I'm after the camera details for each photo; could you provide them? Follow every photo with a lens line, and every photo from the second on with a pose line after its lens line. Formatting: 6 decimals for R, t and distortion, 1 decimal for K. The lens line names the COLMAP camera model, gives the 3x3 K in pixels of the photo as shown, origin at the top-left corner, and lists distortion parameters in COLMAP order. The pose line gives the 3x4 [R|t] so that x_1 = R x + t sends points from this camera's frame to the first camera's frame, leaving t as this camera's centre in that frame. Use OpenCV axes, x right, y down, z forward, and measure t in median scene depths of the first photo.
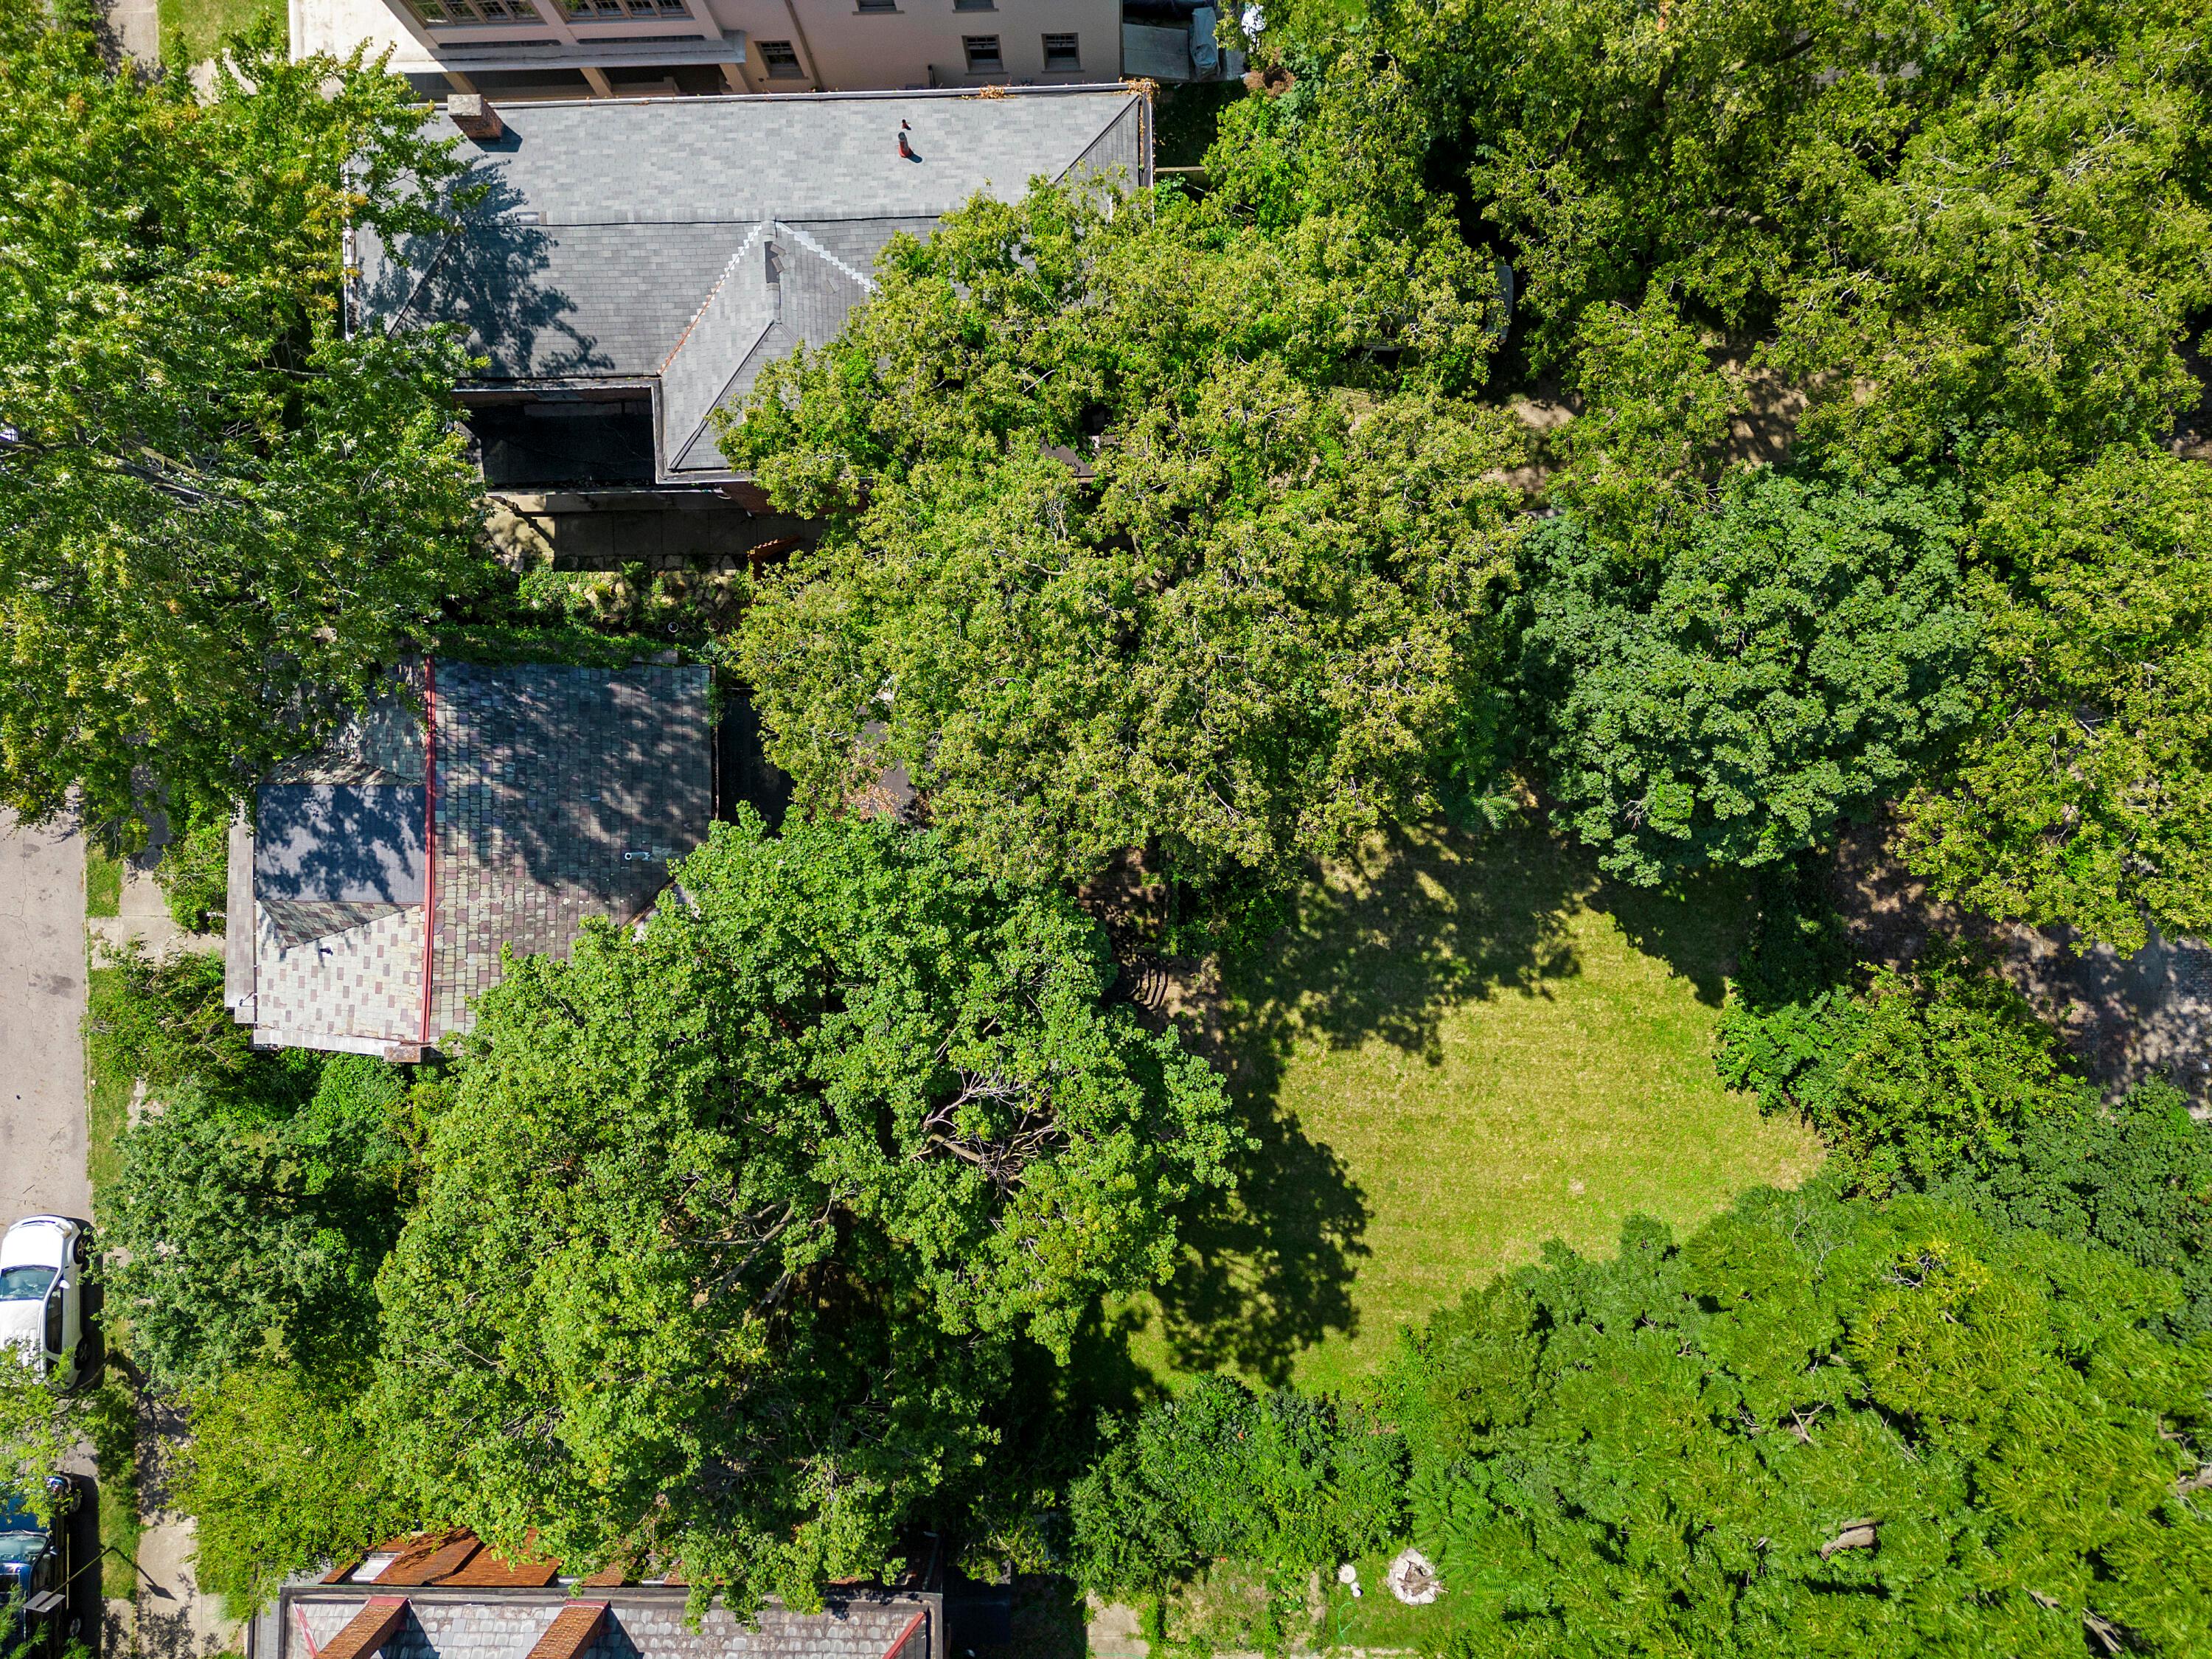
lens RADIAL K [[1540.2, 0, 1106.0], [0, 1540.2, 829.5], [0, 0, 1]] dist [0.069104, -0.068007]
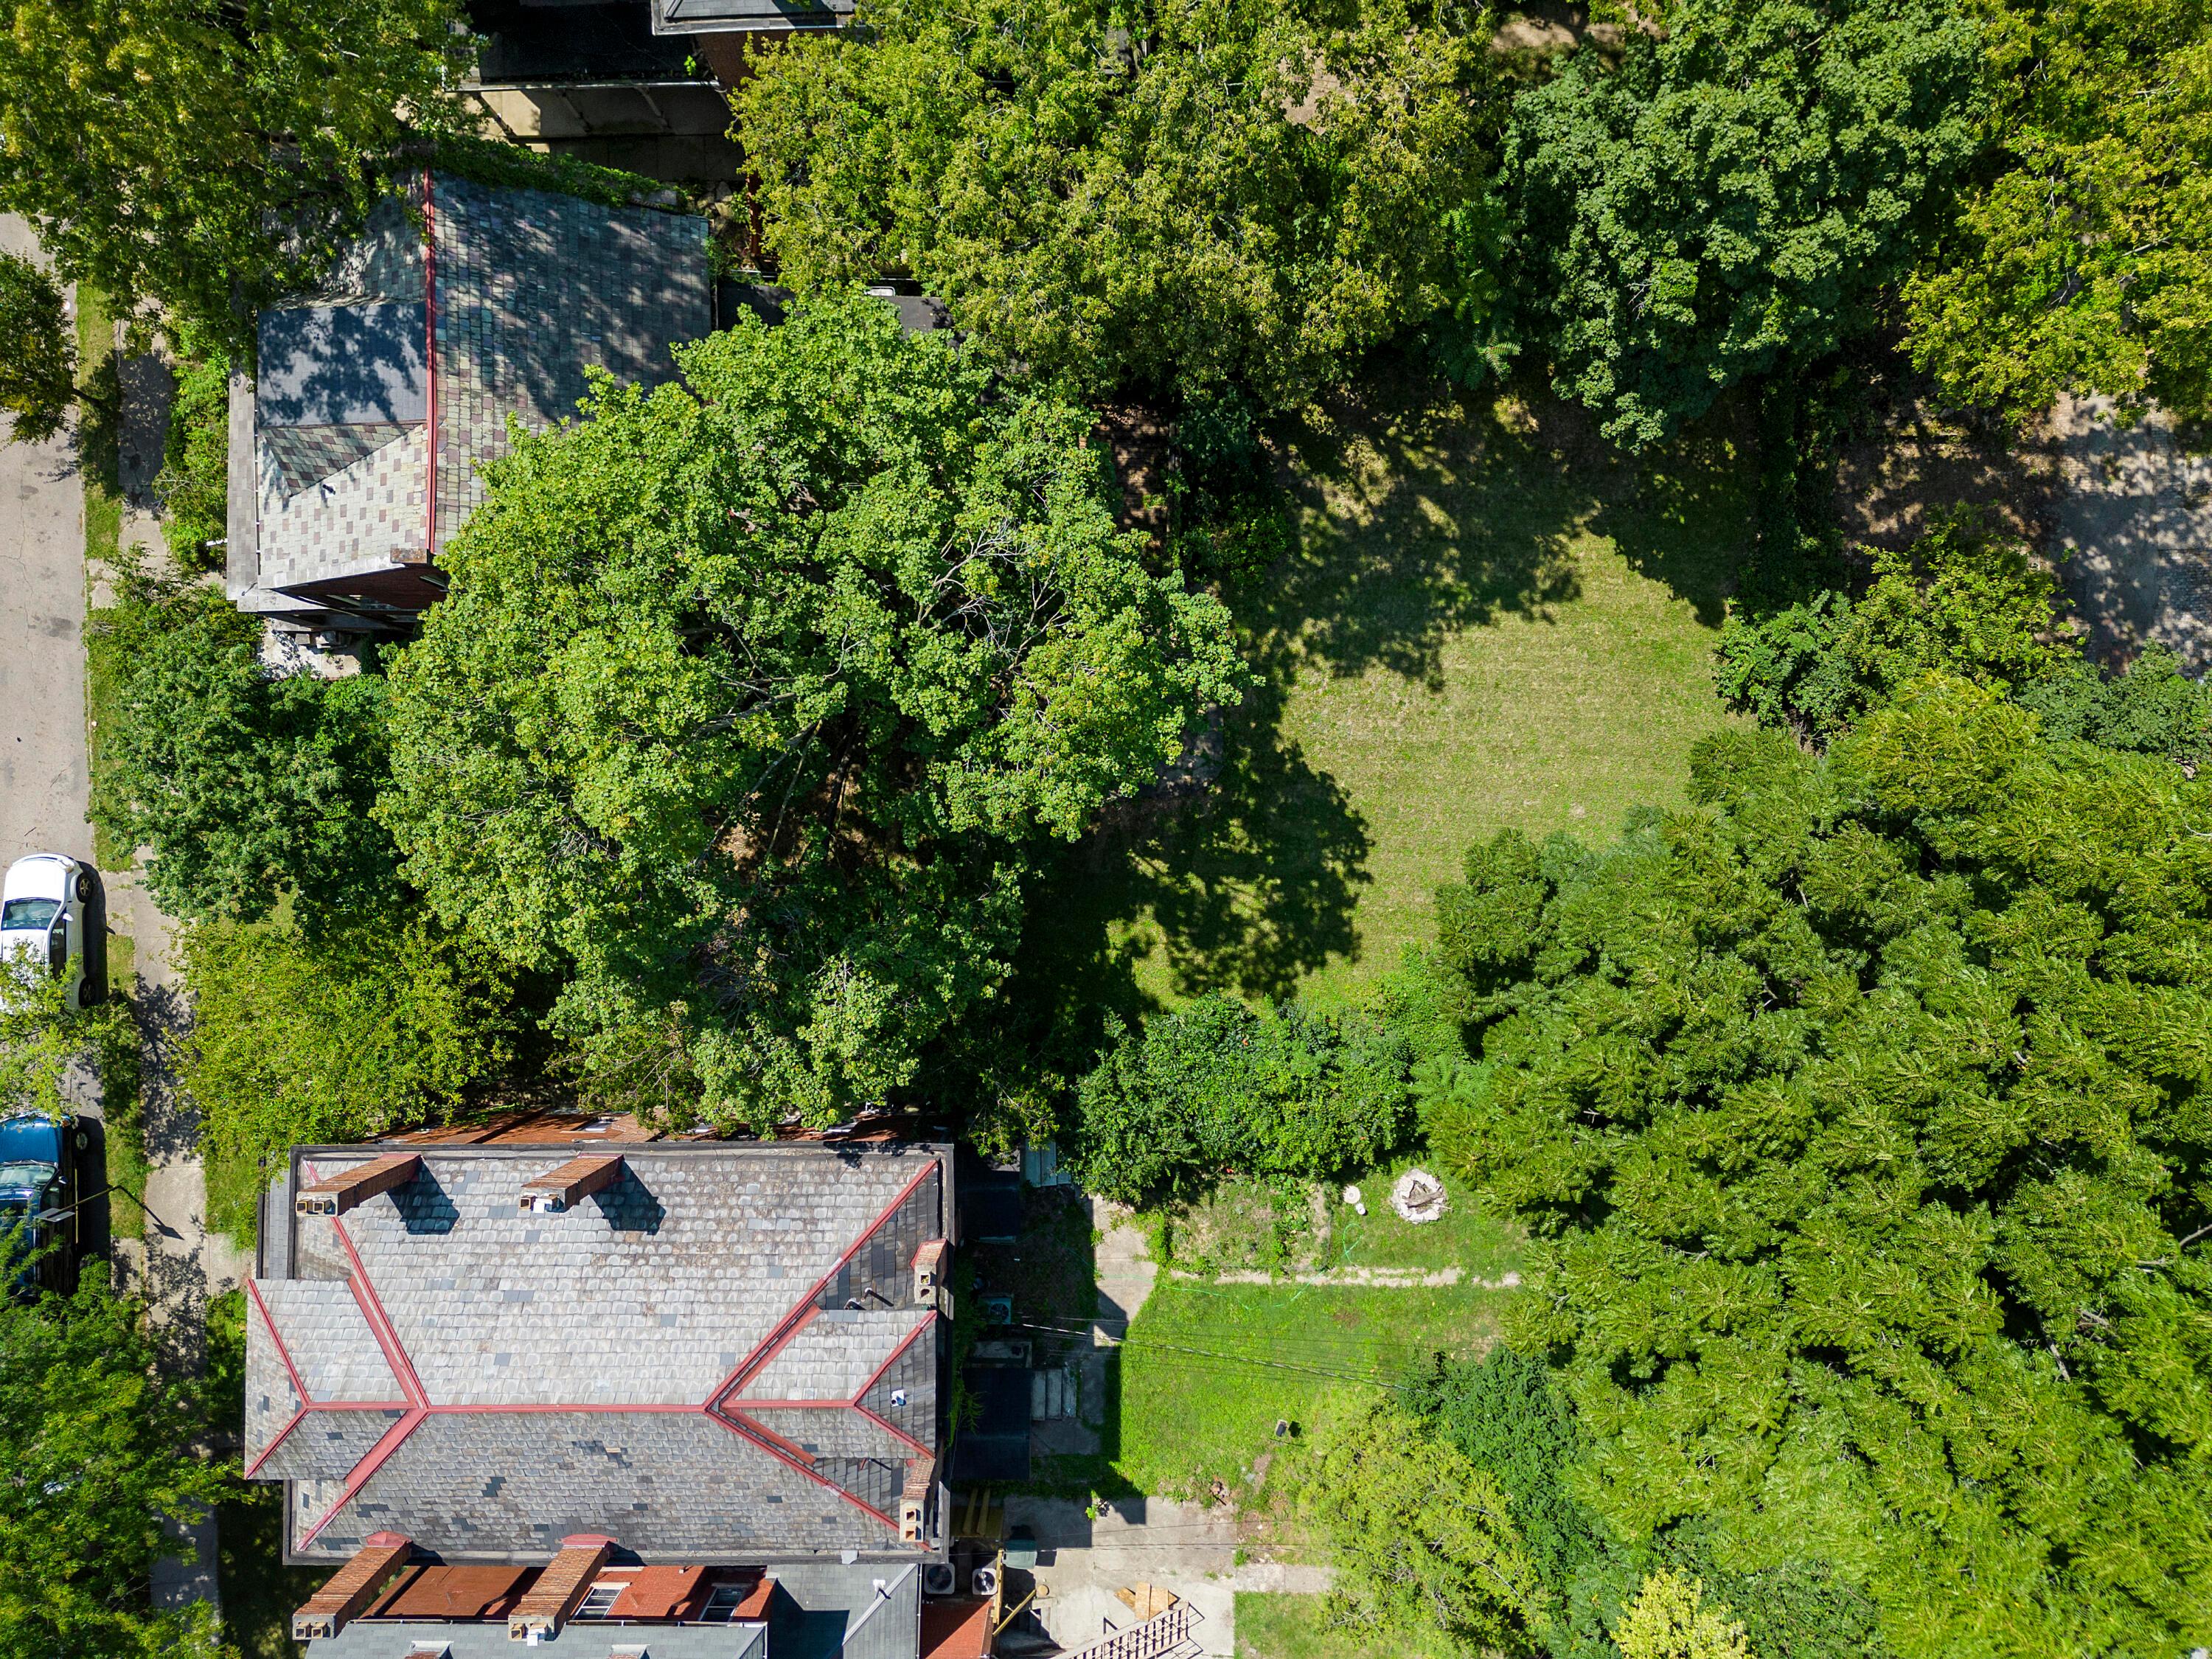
lens RADIAL K [[1540.2, 0, 1106.0], [0, 1540.2, 829.5], [0, 0, 1]] dist [0.069104, -0.068007]
pose [[0.999947, -0.008627, 0.005705, -0.008880], [0.008626, 0.999963, 0.000284, 0.256505], [-0.005707, -0.000234, 0.999984, -0.002193]]
